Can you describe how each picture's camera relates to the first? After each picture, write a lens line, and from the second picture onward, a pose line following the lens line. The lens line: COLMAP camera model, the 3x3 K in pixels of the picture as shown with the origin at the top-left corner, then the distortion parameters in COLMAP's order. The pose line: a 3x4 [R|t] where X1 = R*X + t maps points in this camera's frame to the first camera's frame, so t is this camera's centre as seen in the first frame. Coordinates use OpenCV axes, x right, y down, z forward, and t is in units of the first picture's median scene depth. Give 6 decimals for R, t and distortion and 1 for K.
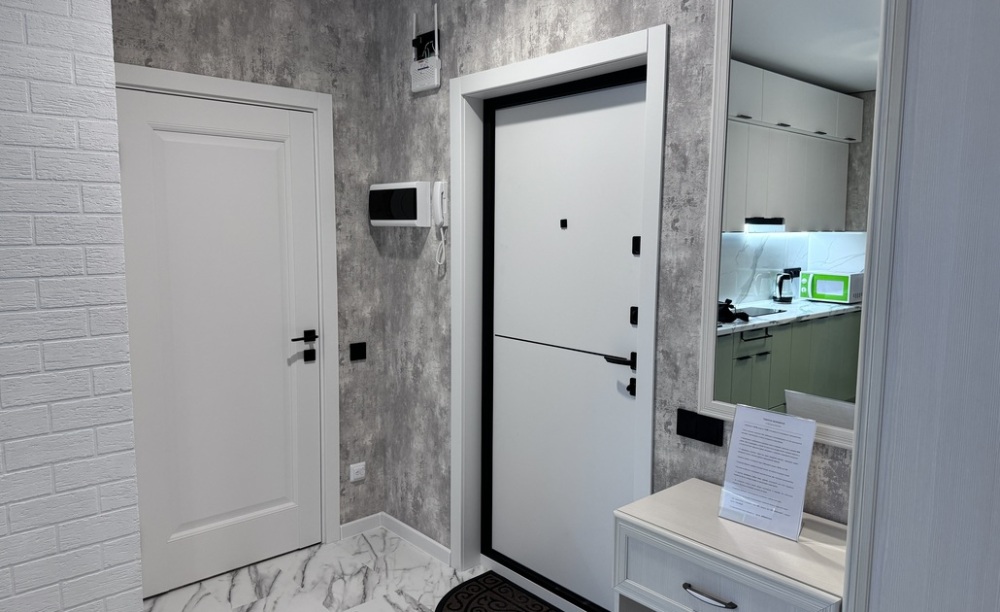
lens RADIAL K [[709.8, 0, 500.0], [0, 709.8, 306.0], [0, 0, 1]] dist [0.136476, -0.201181]
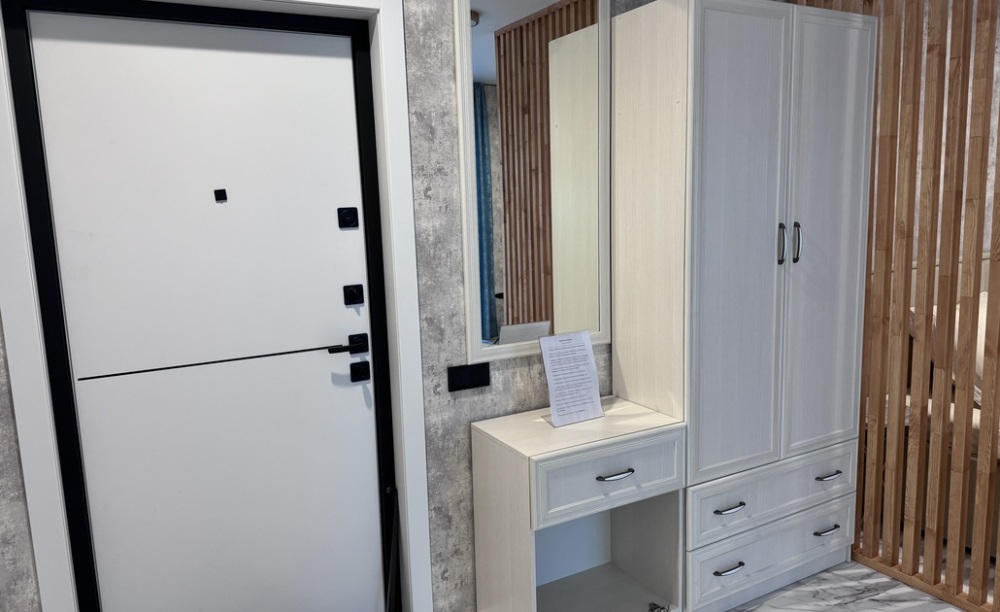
lens RADIAL K [[709.8, 0, 500.0], [0, 709.8, 306.0], [0, 0, 1]] dist [0.136476, -0.201181]
pose [[0.197578, -0.155236, 0.967918, -0.747656], [0.141248, 0.981587, 0.128595, -0.071580], [-0.970058, 0.111309, 0.215867, 0.697945]]
